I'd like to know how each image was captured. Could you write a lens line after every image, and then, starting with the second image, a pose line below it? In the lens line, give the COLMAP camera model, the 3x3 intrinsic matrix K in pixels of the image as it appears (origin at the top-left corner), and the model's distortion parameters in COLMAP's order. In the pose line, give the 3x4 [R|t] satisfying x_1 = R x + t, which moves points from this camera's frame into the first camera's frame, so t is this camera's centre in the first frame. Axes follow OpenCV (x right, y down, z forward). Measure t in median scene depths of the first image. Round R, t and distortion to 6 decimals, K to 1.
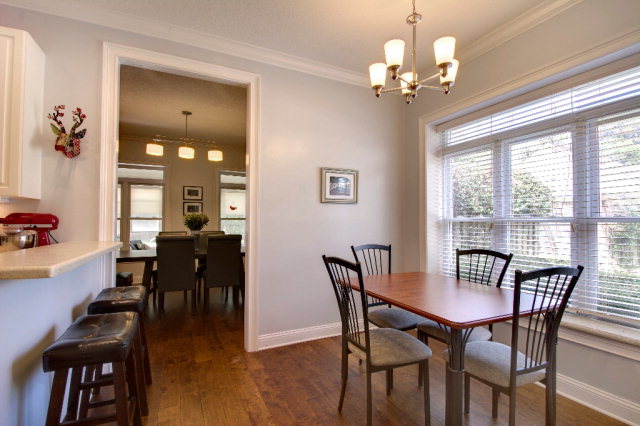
lens RADIAL K [[321.5, 0, 322.4], [0, 321.5, 217.2], [0, 0, 1]] dist [-0.002539, -0.003768]
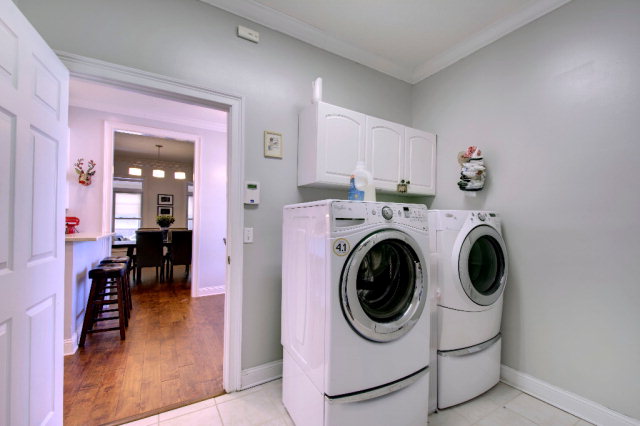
lens RADIAL K [[284.8, 0, 318.2], [0, 284.8, 218.2], [0, 0, 1]] dist [0.022068, -0.006836]
pose [[0.996093, 0.008333, 0.087915, 0.192096], [-0.008494, 0.999963, 0.001458, -0.007715], [-0.087900, -0.002199, 0.996127, -0.370761]]
